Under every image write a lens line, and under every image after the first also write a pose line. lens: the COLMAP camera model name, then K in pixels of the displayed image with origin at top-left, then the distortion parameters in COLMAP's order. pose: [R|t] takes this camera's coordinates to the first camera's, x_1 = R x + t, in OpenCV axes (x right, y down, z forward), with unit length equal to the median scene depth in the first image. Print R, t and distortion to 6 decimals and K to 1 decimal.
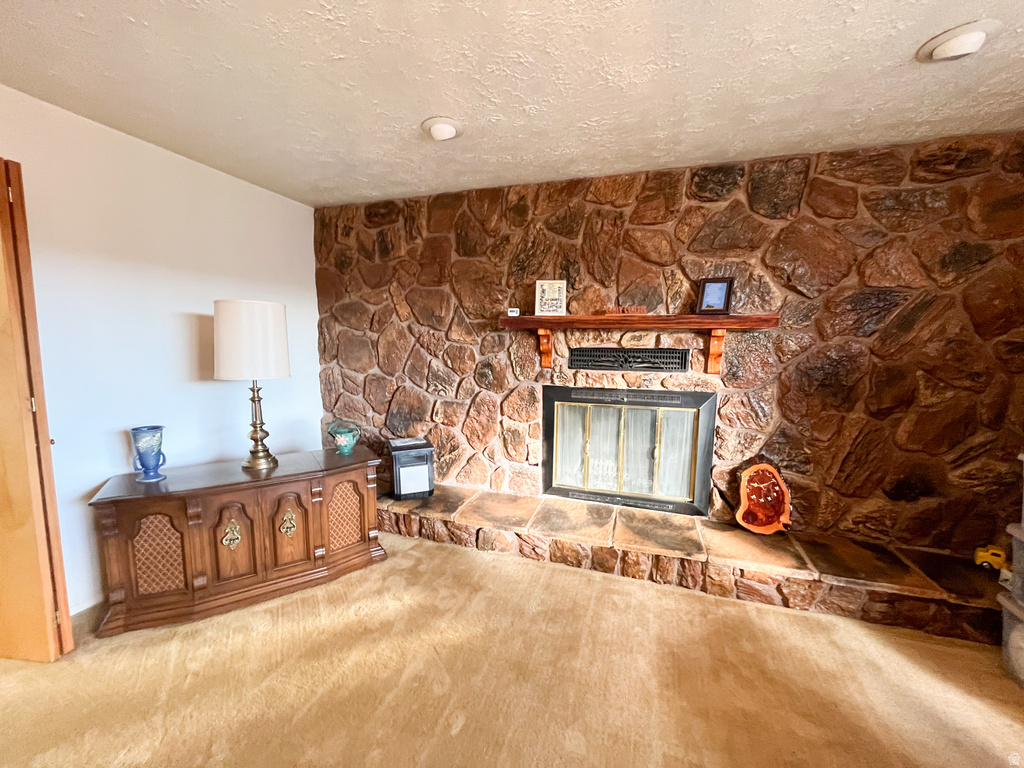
lens RADIAL K [[415.9, 0, 512.2], [0, 415.9, 388.1], [0, 0, 1]] dist [-0.006633, -0.001155]
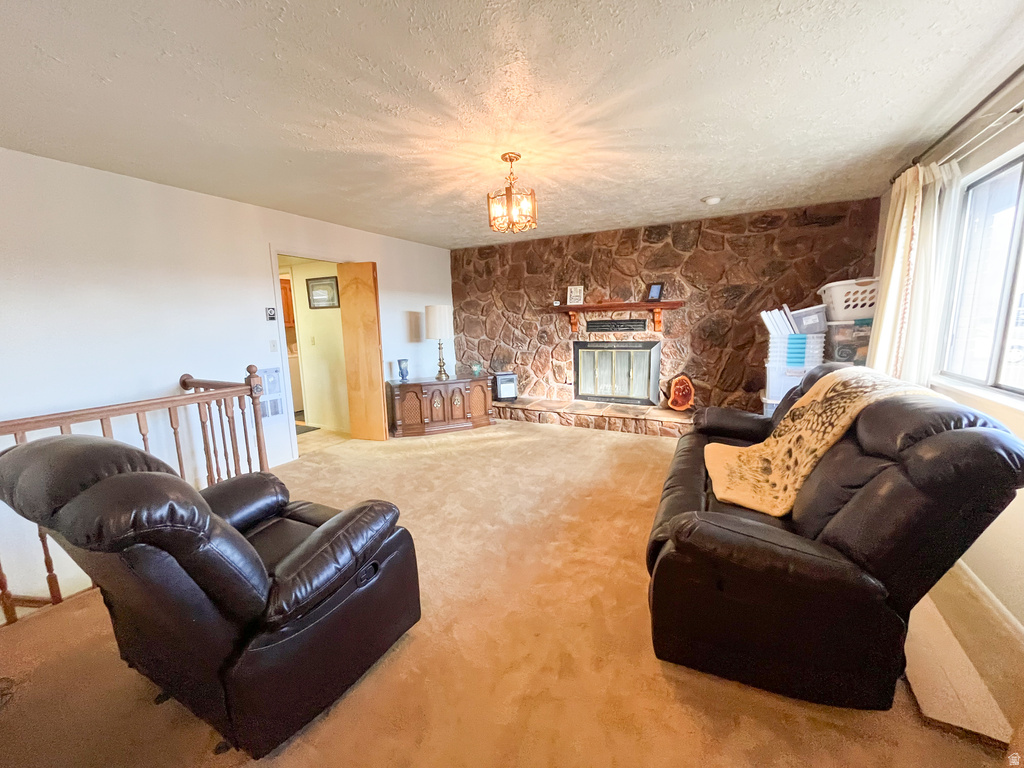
lens RADIAL K [[415.9, 0, 508.5], [0, 415.9, 385.4], [0, 0, 1]] dist [-0.006633, -0.001155]
pose [[0.983265, -0.008255, -0.181993, 0.146515], [0.016412, 0.998925, 0.043356, 0.123840], [0.181439, -0.045617, 0.982344, -1.064770]]
